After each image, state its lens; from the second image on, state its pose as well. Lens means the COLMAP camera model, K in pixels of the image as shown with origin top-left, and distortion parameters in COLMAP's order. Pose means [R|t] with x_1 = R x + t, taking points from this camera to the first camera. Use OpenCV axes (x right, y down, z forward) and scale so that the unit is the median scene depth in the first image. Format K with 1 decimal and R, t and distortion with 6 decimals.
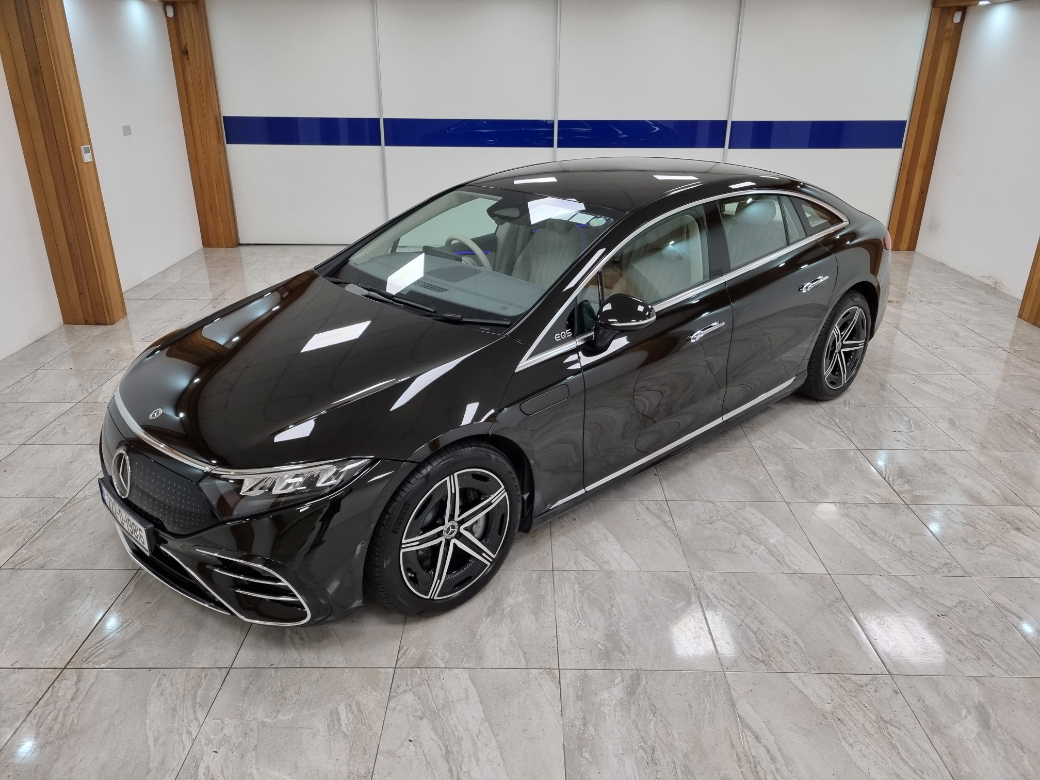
lens RADIAL K [[783.7, 0, 520.0], [0, 783.7, 390.0], [0, 0, 1]] dist [0.046426, -0.008097]
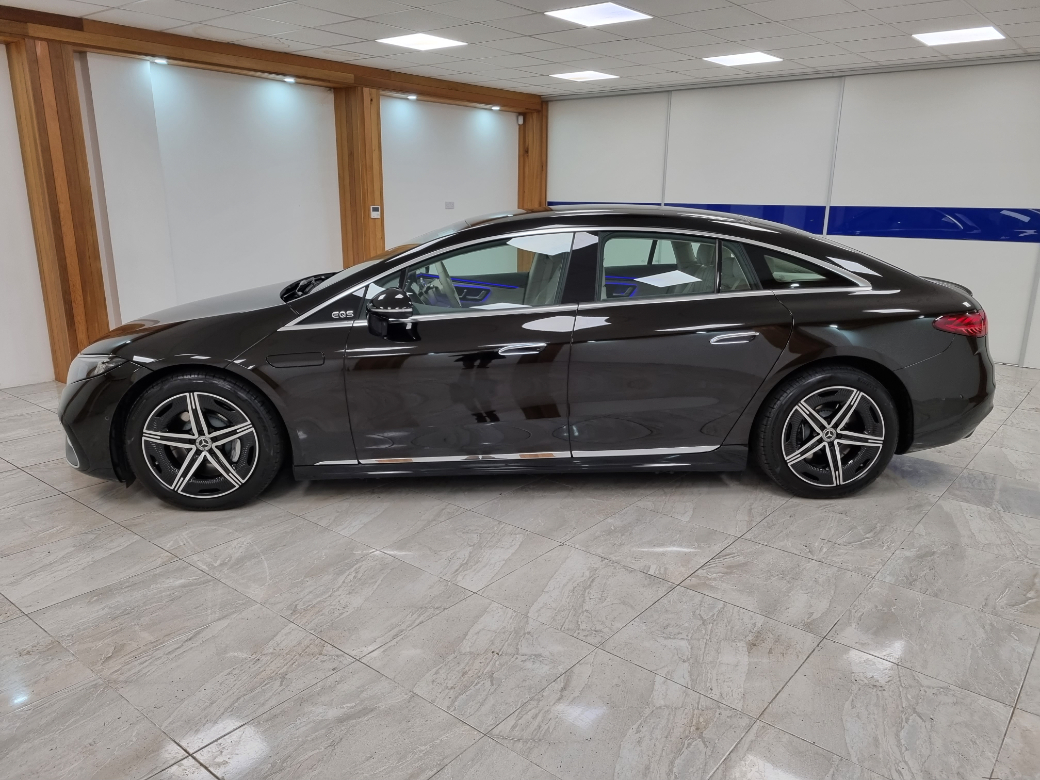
lens RADIAL K [[783.7, 0, 520.0], [0, 783.7, 390.0], [0, 0, 1]] dist [0.046426, -0.008097]
pose [[0.779162, 0.158148, -0.606544, 1.036629], [-0.246911, 0.966850, -0.065088, 0.051633], [0.576144, 0.200476, 0.792381, 0.265987]]
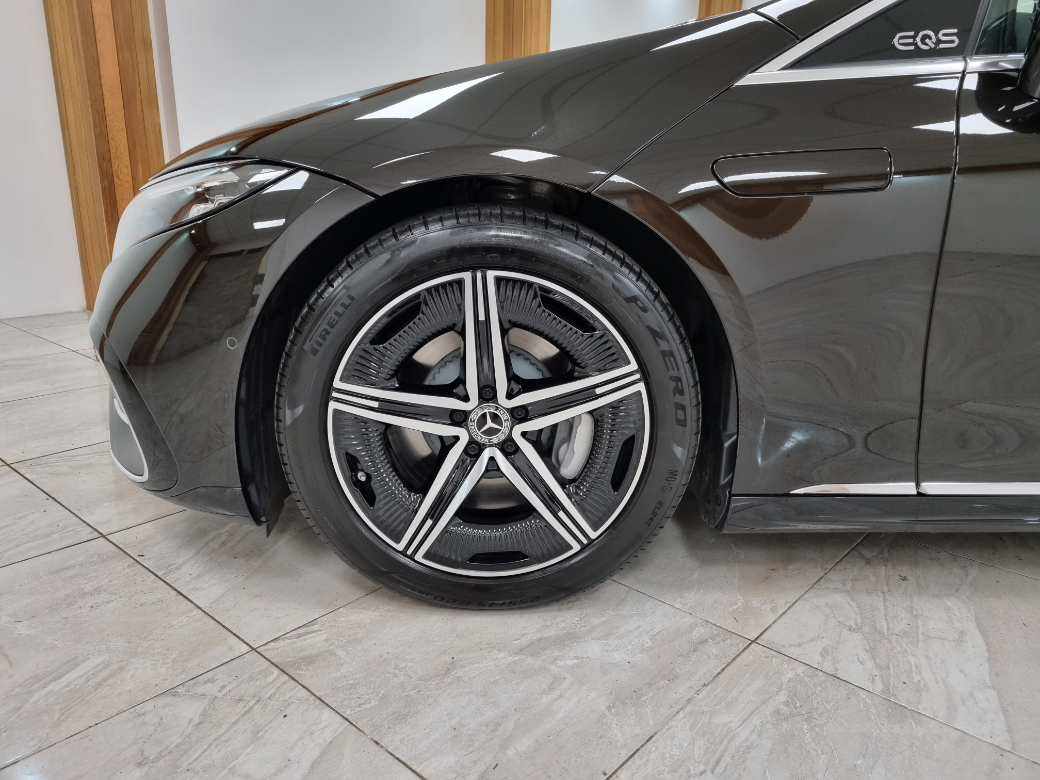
lens RADIAL K [[785.3, 0, 501.3], [0, 785.3, 393.5], [0, 0, 1]] dist [0.039824, -0.008074]
pose [[0.744499, 0.197027, -0.637889, 0.190996], [-0.270164, 0.962646, -0.017981, 0.164032], [0.610519, 0.185721, 0.769919, 0.645299]]
